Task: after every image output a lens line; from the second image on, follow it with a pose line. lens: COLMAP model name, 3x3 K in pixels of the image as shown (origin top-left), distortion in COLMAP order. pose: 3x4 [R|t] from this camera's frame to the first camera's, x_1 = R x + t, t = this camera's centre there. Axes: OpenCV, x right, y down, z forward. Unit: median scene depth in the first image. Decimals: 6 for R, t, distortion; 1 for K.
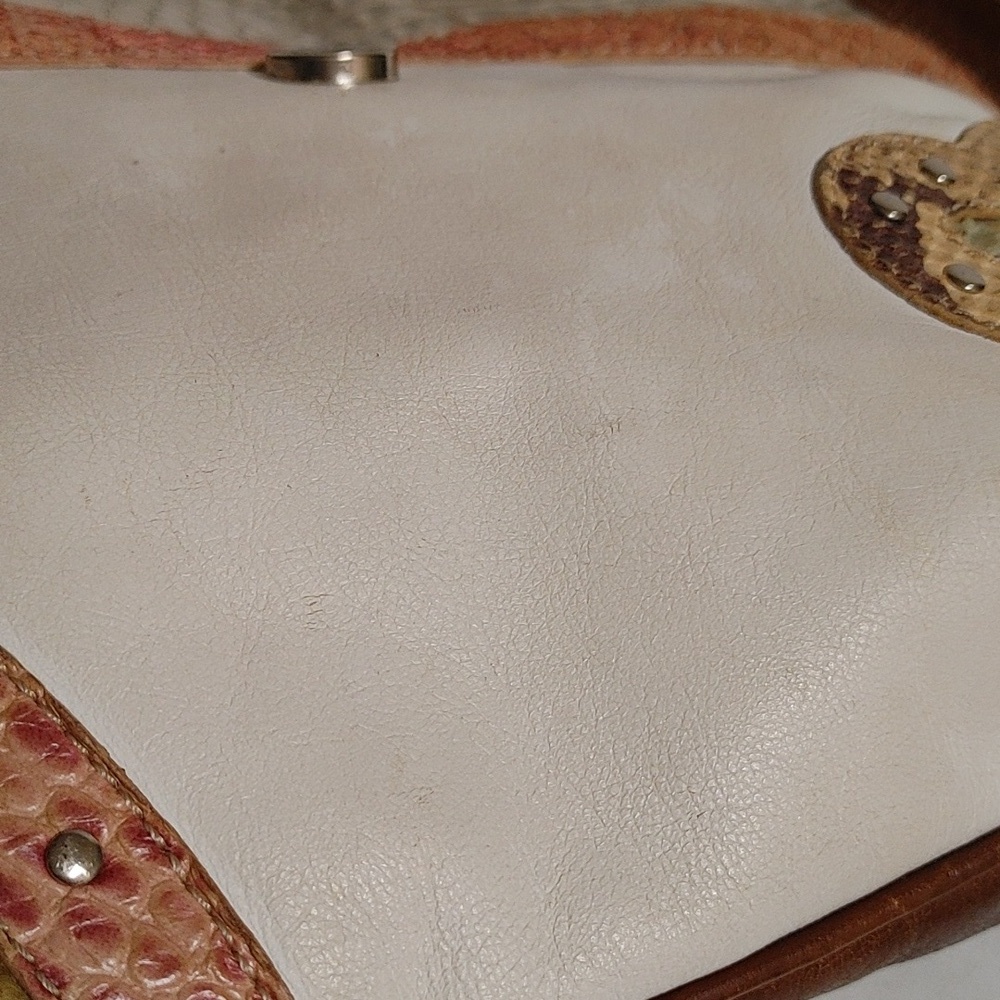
lens RADIAL K [[1637.7, 0, 499.7], [0, 1637.7, 500.9], [0, 0, 1]] dist [-0.015724, 0.000000]
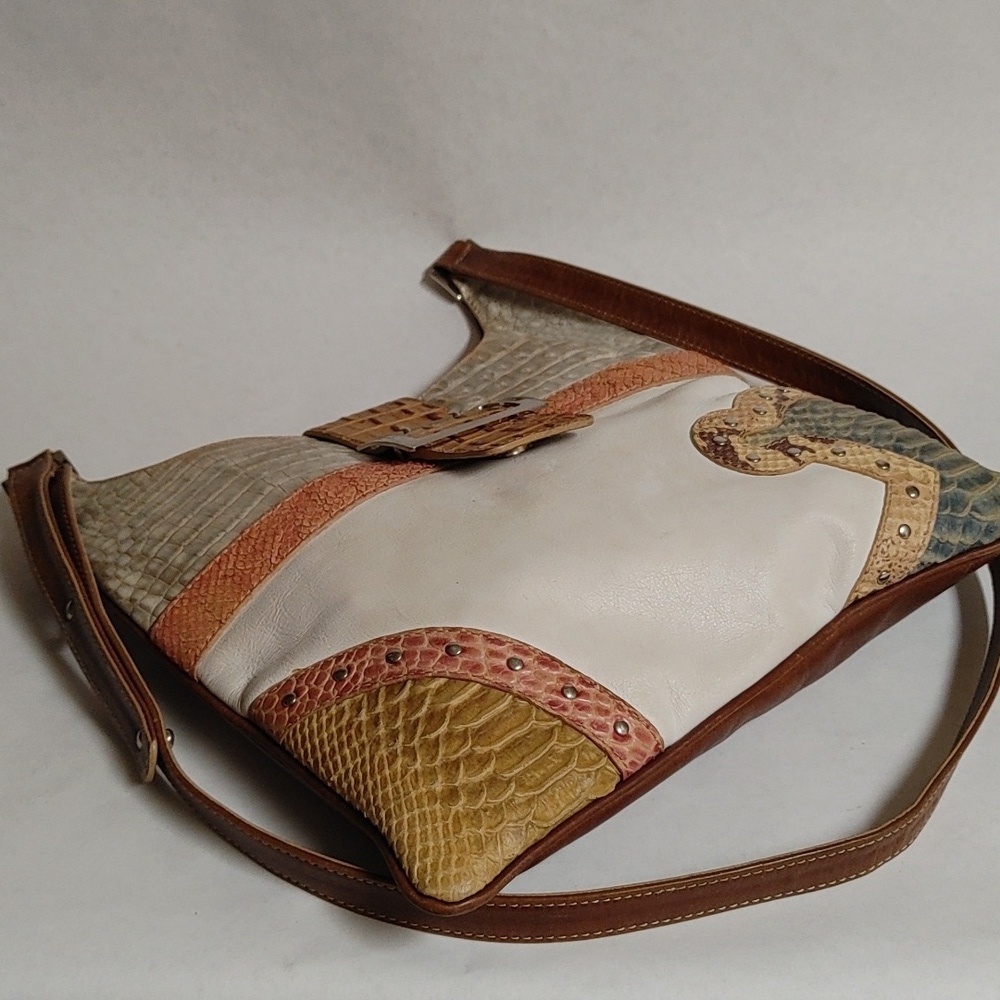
lens RADIAL K [[1637.7, 0, 498.5], [0, 1637.7, 499.9], [0, 0, 1]] dist [-0.015724, 0.000000]
pose [[0.952235, -0.277053, 0.128412, -0.519621], [0.292515, 0.948296, -0.123161, 0.152848], [-0.087651, 0.154841, 0.984044, -1.740206]]
